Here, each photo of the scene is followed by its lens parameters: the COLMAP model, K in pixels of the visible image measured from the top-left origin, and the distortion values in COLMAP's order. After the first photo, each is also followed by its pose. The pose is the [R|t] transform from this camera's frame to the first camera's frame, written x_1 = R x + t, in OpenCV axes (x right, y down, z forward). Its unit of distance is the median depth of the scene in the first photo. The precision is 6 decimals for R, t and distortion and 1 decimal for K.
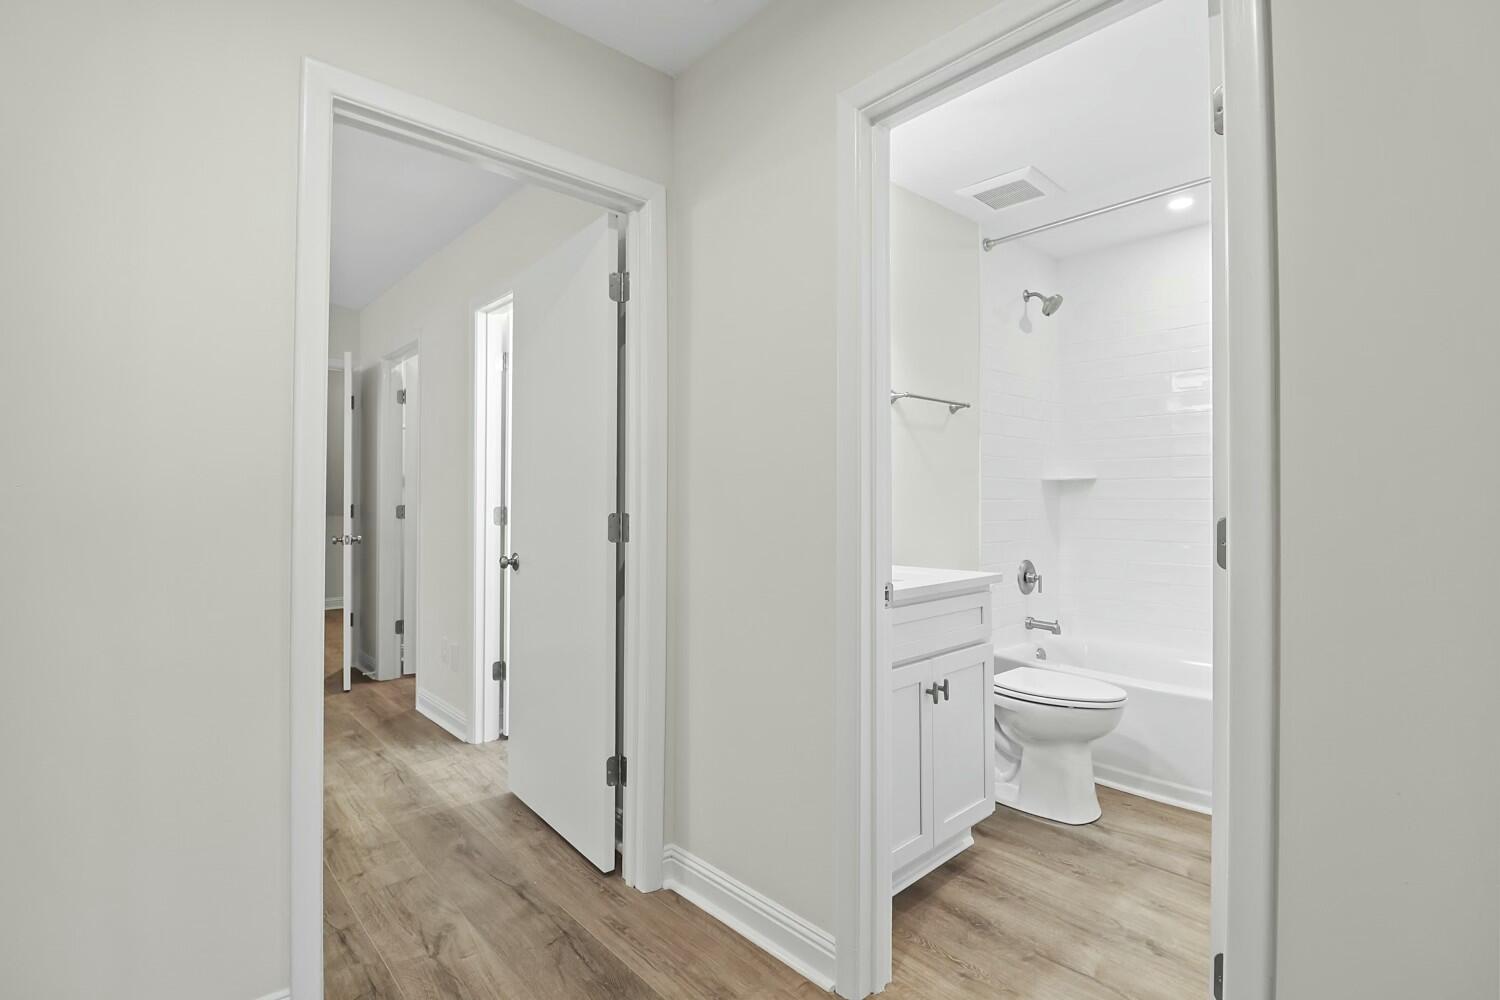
lens RADIAL K [[709.3, 0, 745.5], [0, 709.3, 501.4], [0, 0, 1]] dist [-0.003818, -0.002563]
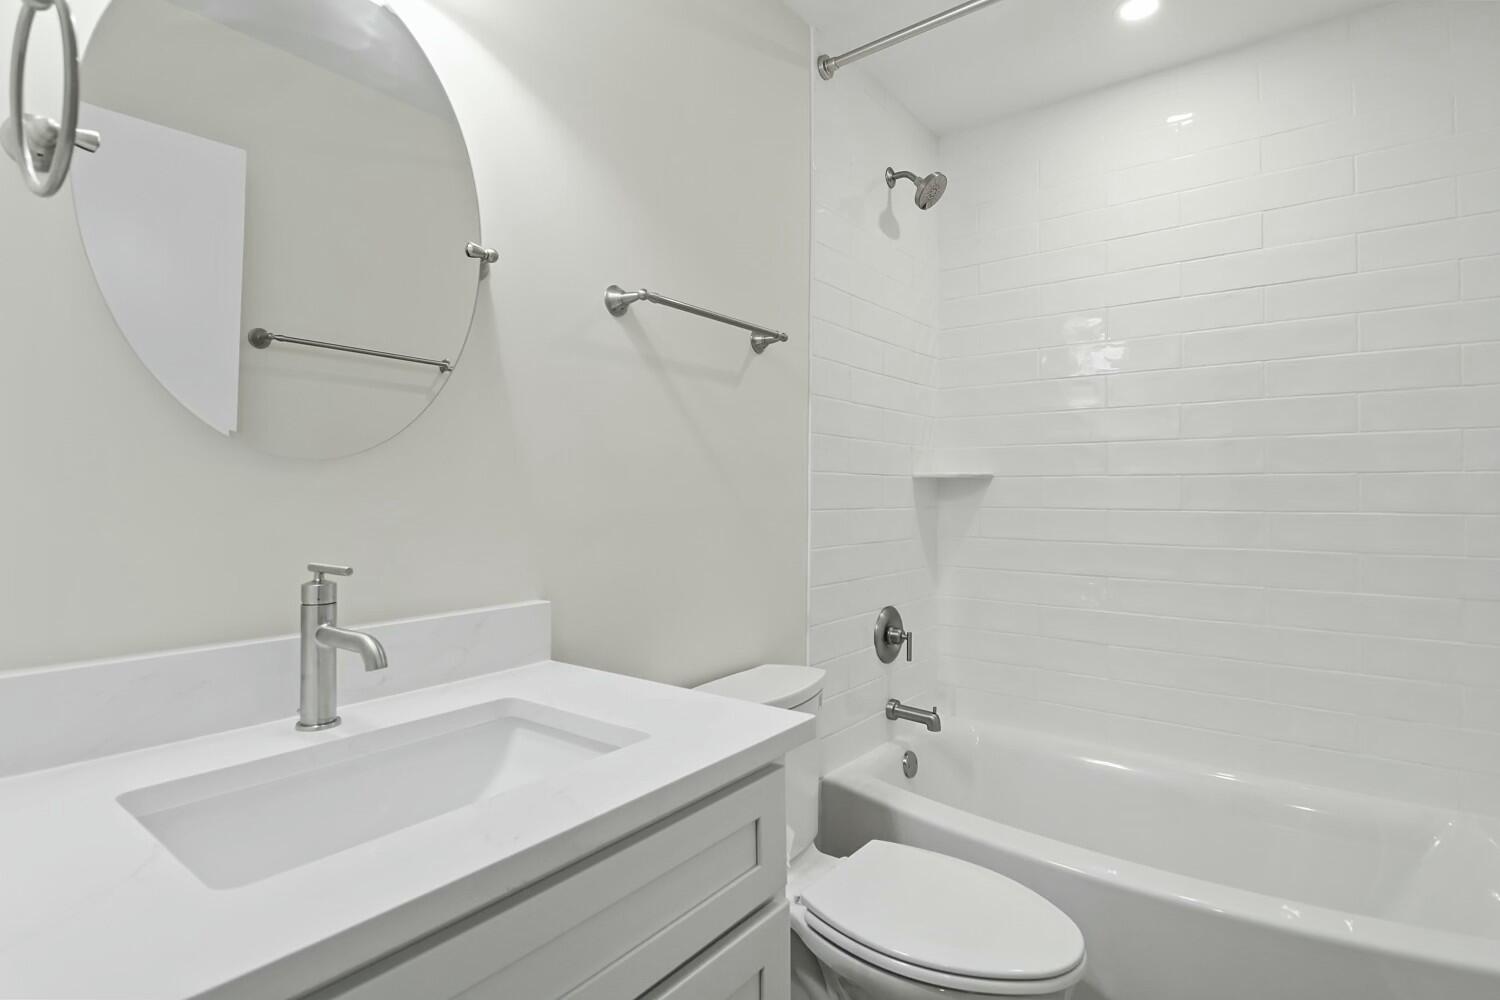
lens RADIAL K [[728.3, 0, 750.2], [0, 728.3, 494.8], [0, 0, 1]] dist [-0.008694, 0.000765]
pose [[0.984300, 0.005170, 0.176425, 0.169024], [-0.005257, 0.999986, 0.000031, -0.013710], [-0.176423, -0.000958, 0.984314, 0.405678]]
